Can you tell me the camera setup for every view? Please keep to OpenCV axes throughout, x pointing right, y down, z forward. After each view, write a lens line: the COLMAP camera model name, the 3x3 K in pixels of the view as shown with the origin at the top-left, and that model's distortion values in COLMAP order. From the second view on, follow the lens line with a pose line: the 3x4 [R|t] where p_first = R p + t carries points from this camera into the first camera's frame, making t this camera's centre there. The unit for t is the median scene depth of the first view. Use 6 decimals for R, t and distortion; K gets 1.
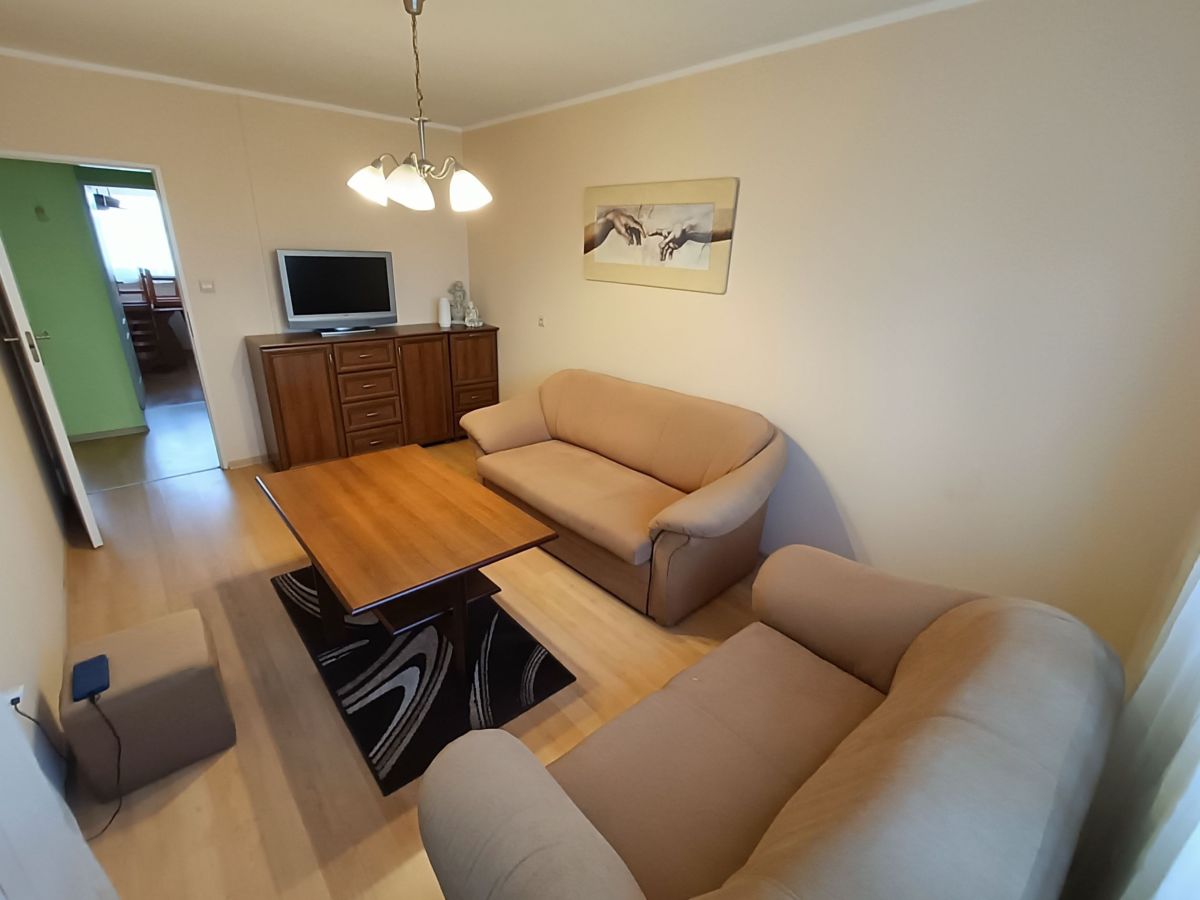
lens RADIAL K [[545.8, 0, 599.8], [0, 545.8, 447.7], [0, 0, 1]] dist [-0.001346, 0.000176]
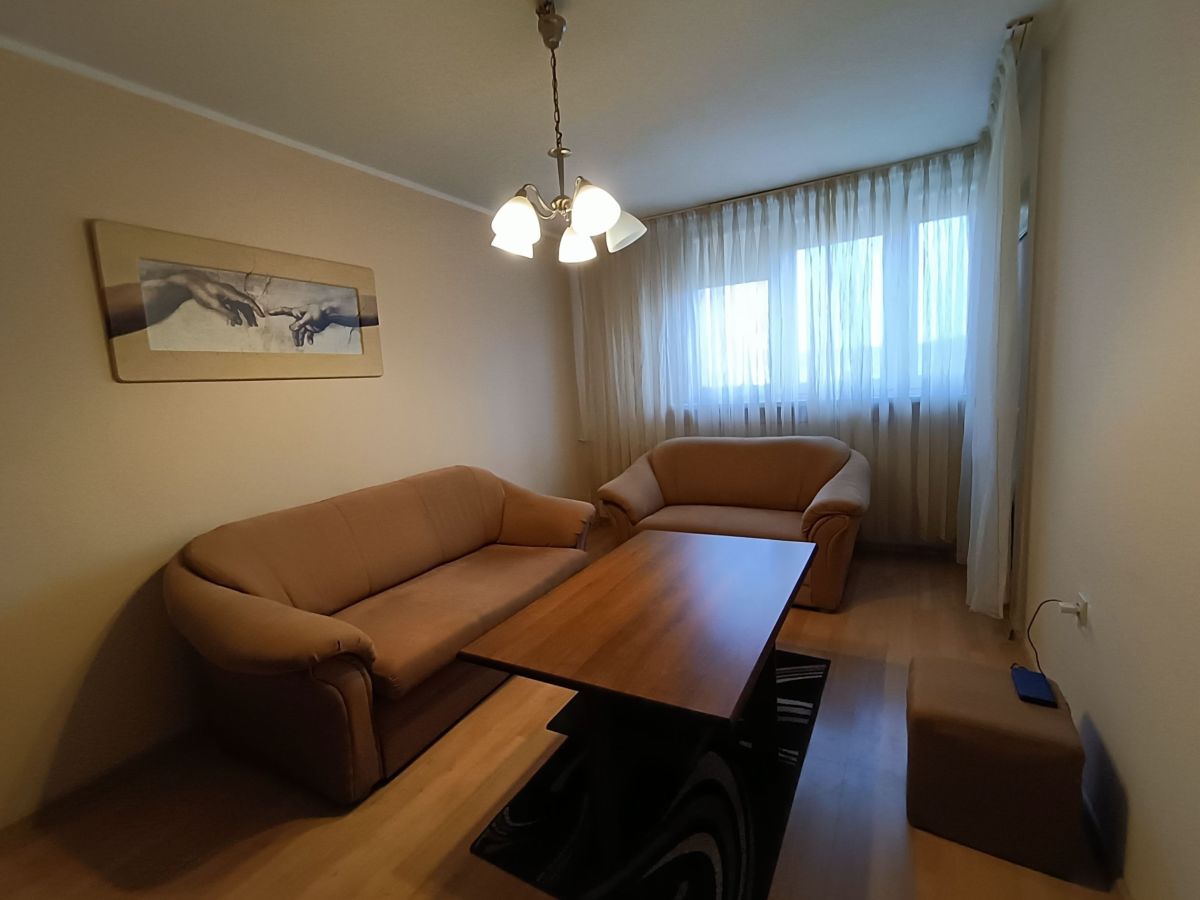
lens RADIAL K [[545.8, 0, 600.9], [0, 545.8, 453.2], [0, 0, 1]] dist [-0.001346, 0.000176]
pose [[-0.336432, -0.126133, 0.933222, -0.802652], [0.386753, 0.885051, 0.259050, -0.242899], [-0.858624, 0.448079, -0.248977, 0.899480]]
